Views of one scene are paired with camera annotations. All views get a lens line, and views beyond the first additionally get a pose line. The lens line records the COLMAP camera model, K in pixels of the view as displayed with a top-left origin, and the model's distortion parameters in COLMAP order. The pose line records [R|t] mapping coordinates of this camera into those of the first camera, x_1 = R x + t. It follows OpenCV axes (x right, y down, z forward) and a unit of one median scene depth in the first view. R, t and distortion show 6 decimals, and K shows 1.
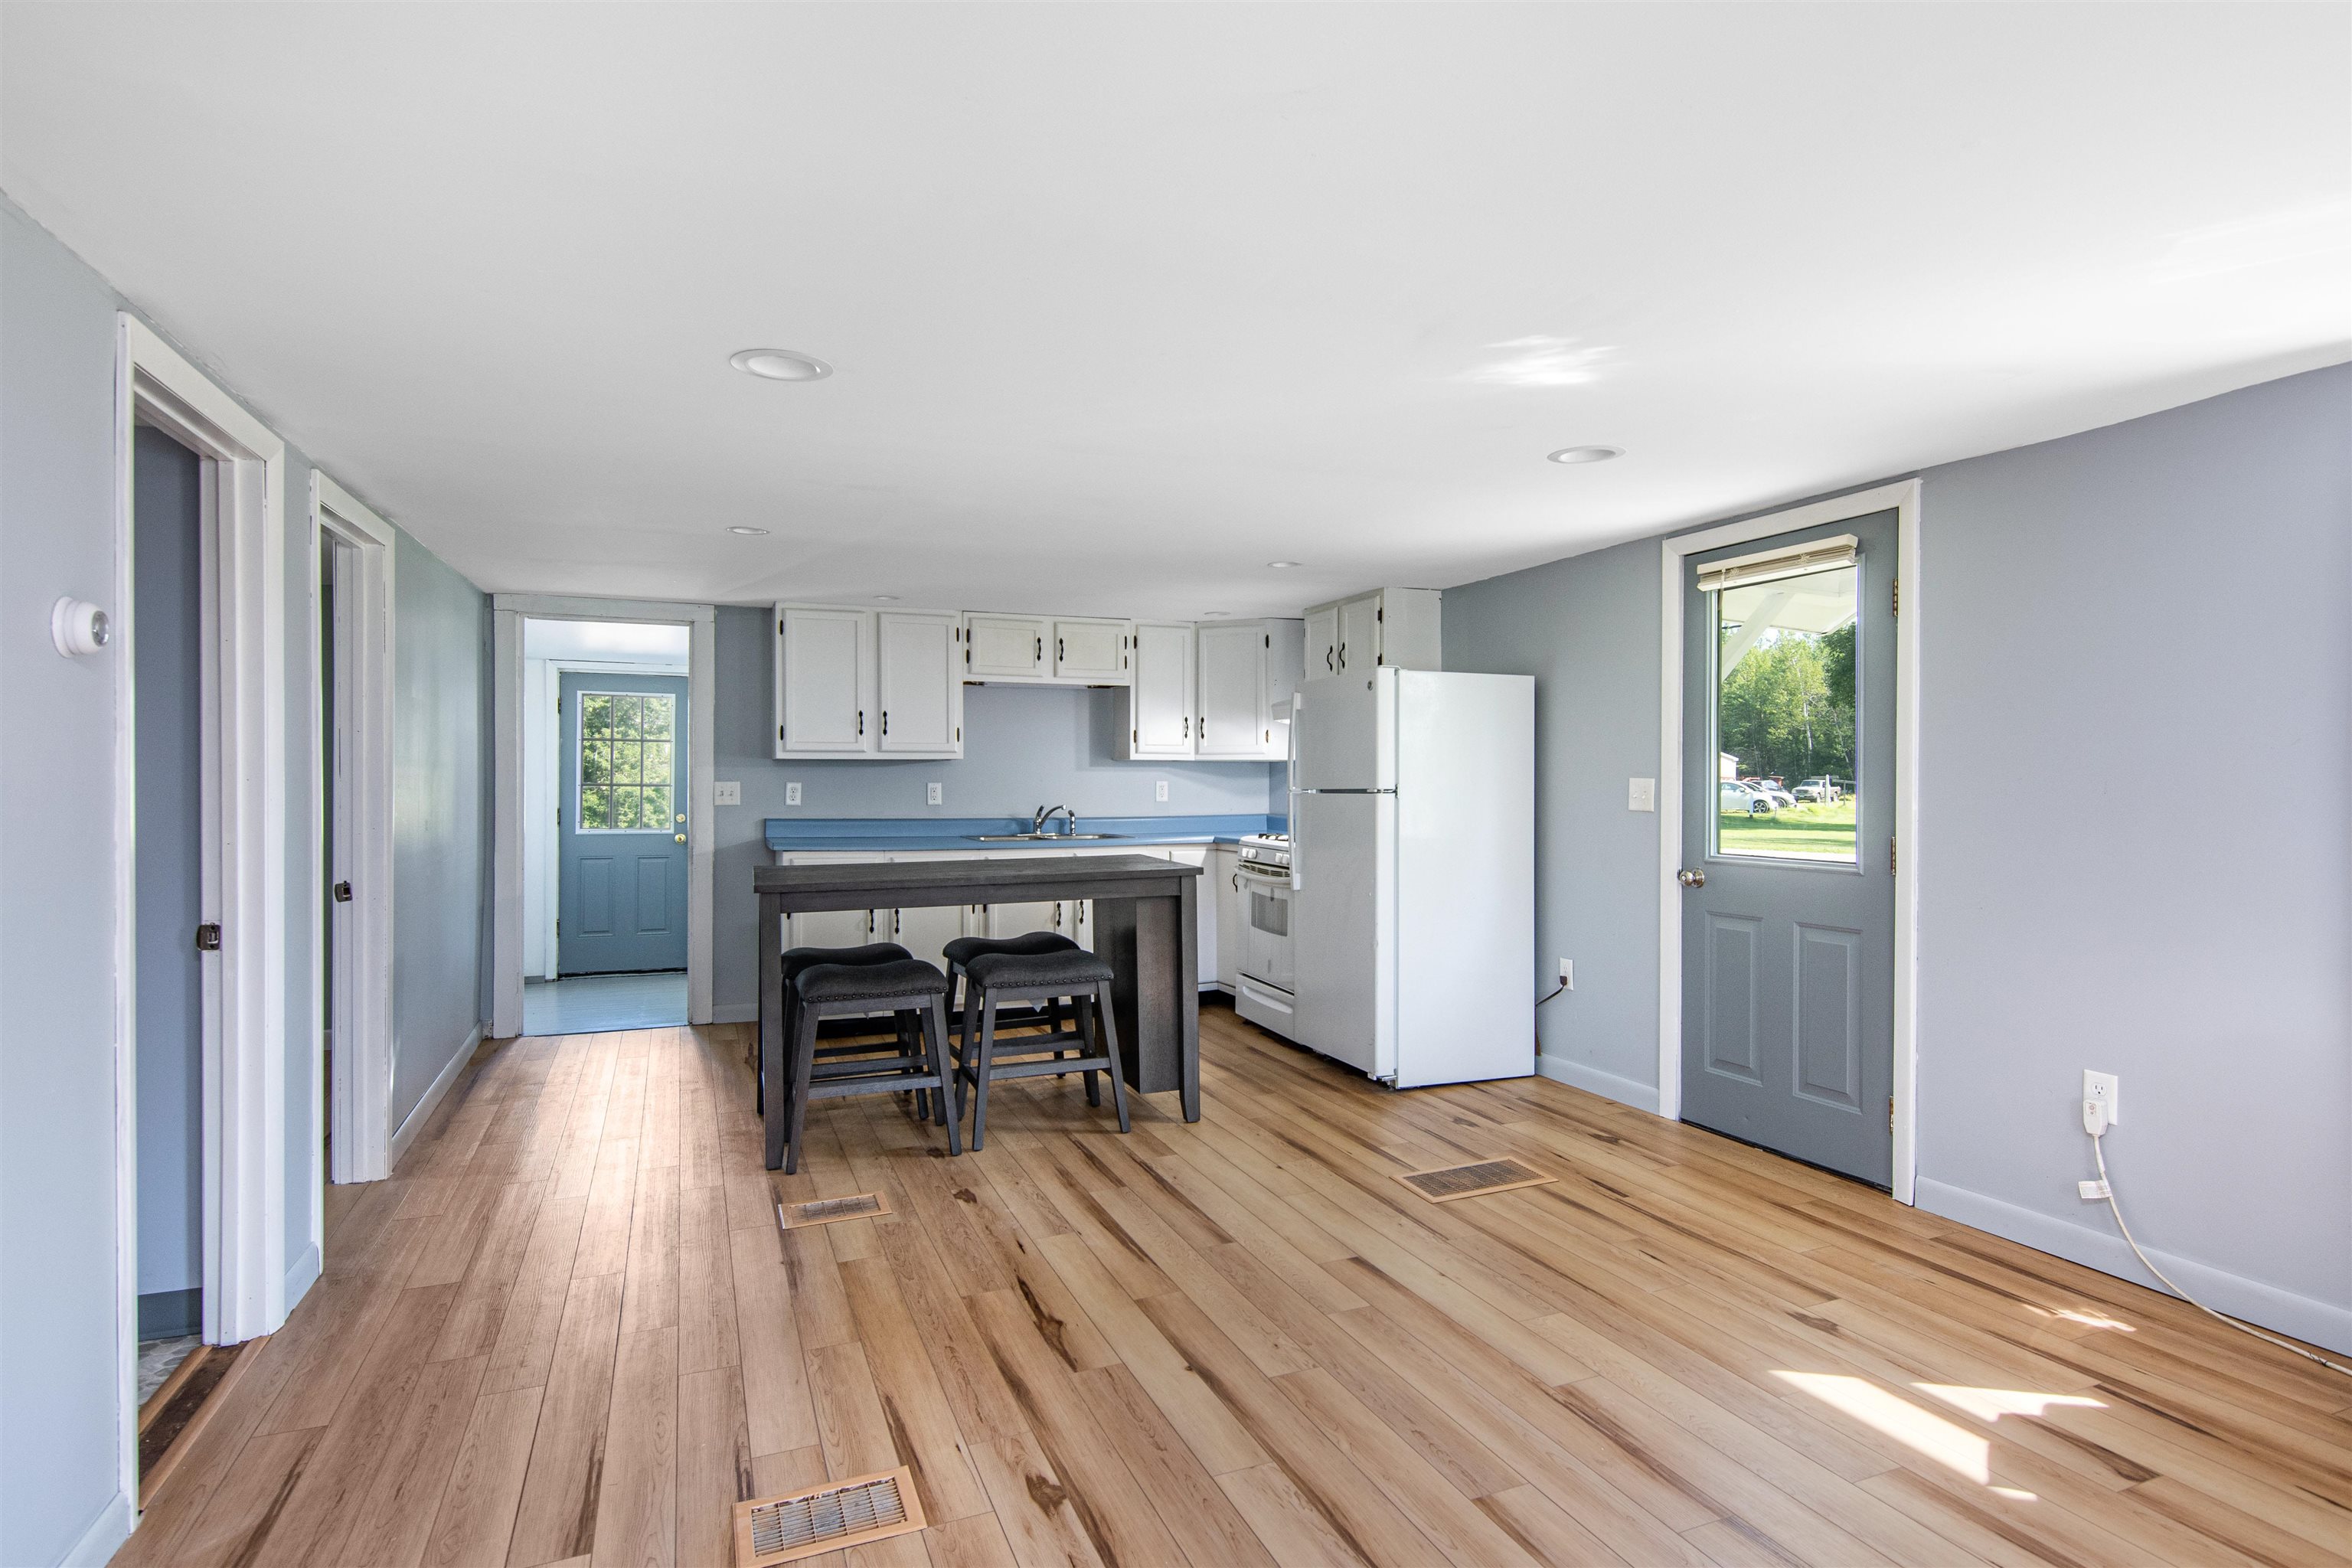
lens RADIAL K [[1227.0, 0, 1173.8], [0, 1227.0, 780.7], [0, 0, 1]] dist [0.003579, -0.004648]
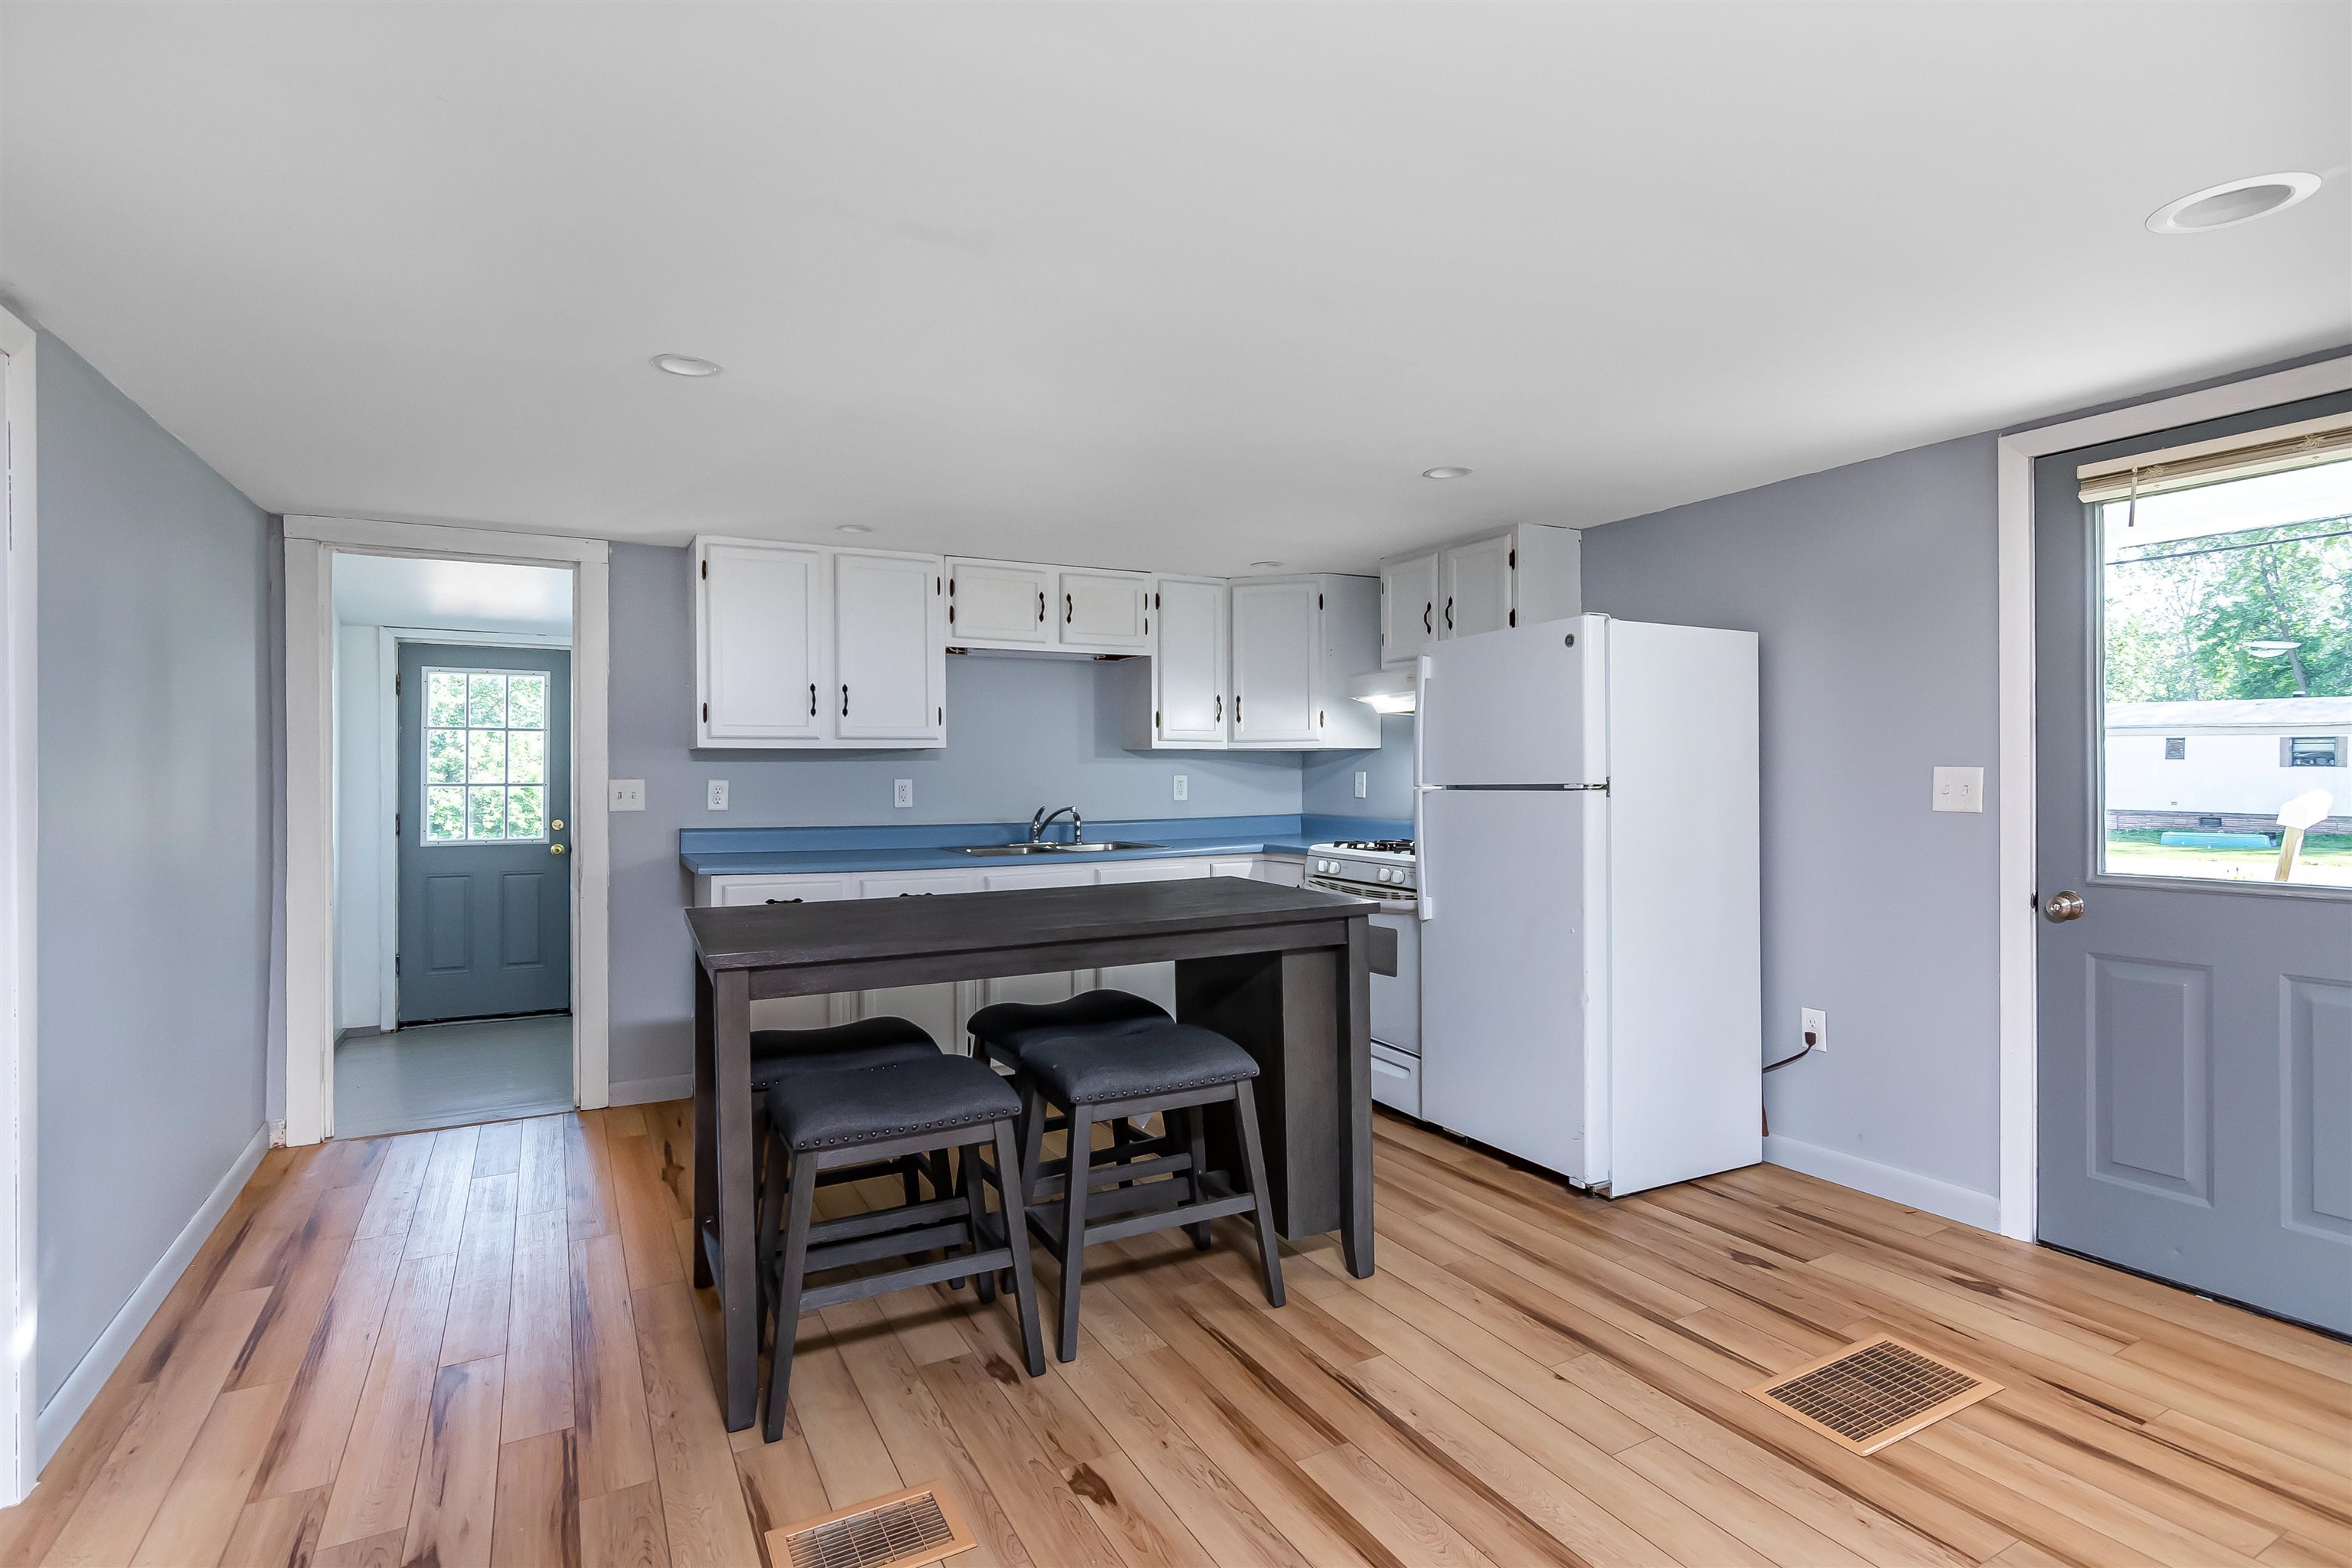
lens RADIAL K [[1156.7, 0, 1170.6], [0, 1156.7, 774.3], [0, 0, 1]] dist [-0.008236, 0.001851]
pose [[0.993794, -0.005779, 0.111086, -0.162376], [0.005789, 0.999983, 0.000232, -0.000642], [-0.111086, 0.000413, 0.993811, 0.381619]]
